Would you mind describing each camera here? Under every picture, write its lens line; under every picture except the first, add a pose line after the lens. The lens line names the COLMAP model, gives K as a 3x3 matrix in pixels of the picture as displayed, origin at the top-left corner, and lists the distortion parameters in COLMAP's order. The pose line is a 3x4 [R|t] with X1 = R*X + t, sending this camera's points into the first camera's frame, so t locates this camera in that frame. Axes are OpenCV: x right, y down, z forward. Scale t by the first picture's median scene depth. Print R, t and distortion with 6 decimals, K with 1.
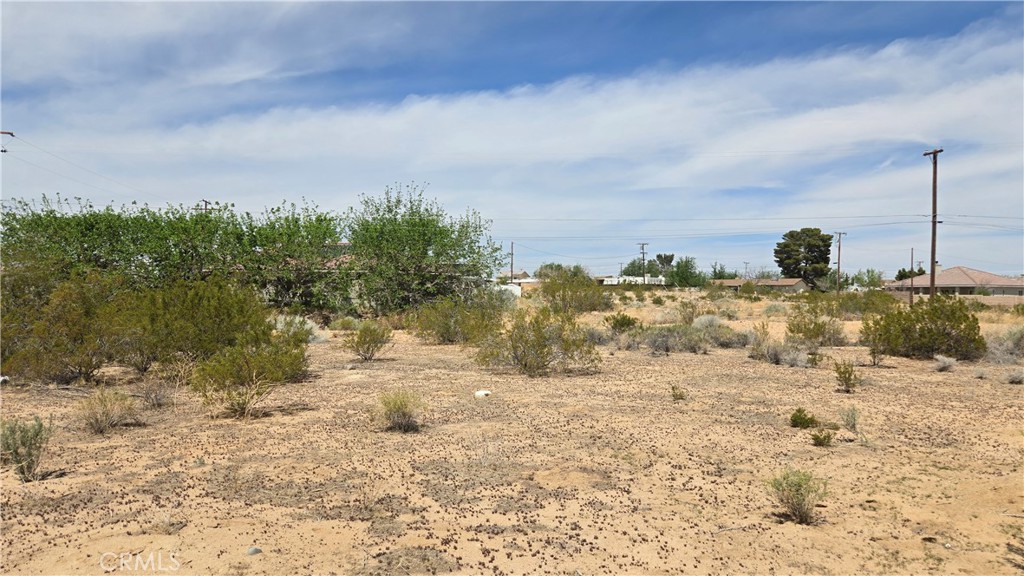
lens RADIAL K [[677.3, 0, 524.1], [0, 677.3, 291.6], [0, 0, 1]] dist [0.062547, -0.054976]
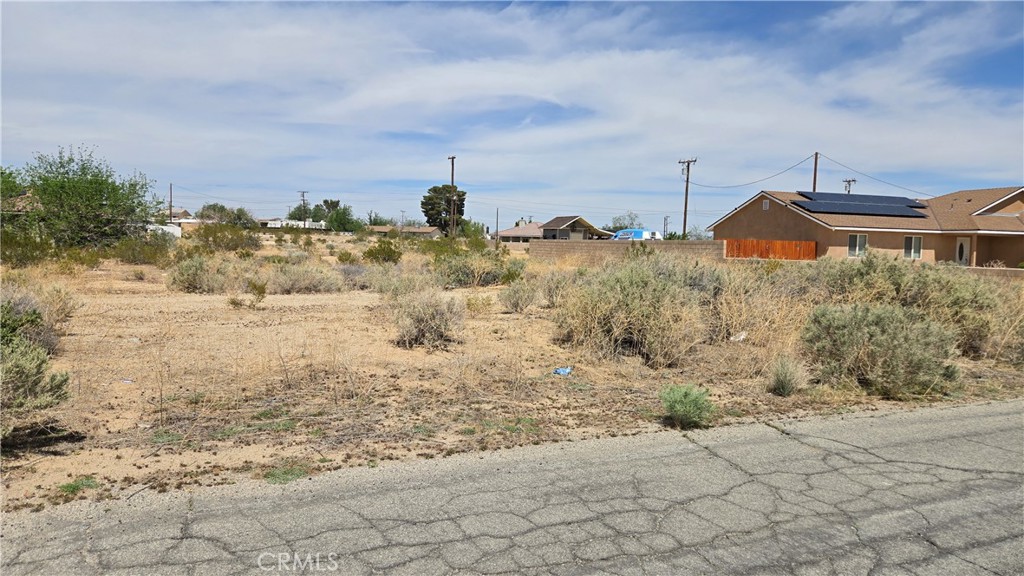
lens RADIAL K [[676.3, 0, 500.5], [0, 676.3, 277.2], [0, 0, 1]] dist [0.068938, -0.058874]
pose [[0.908587, -0.003899, 0.417678, 0.004617], [-0.022458, 0.998054, 0.058172, -0.009103], [-0.417092, -0.062235, 0.906731, -0.570386]]
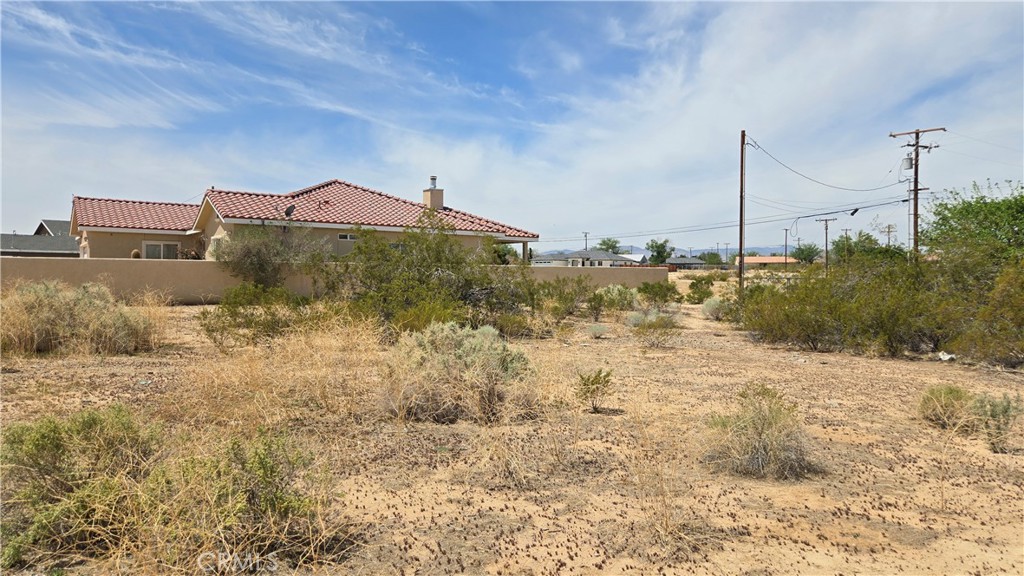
lens RADIAL K [[678.8, 0, 515.4], [0, 678.8, 283.8], [0, 0, 1]] dist [0.071898, -0.055510]
pose [[0.379574, 0.004199, -0.925152, -0.000262], [0.005564, 0.999961, 0.006821, -0.000130], [0.925145, -0.007736, 0.379536, -0.024003]]
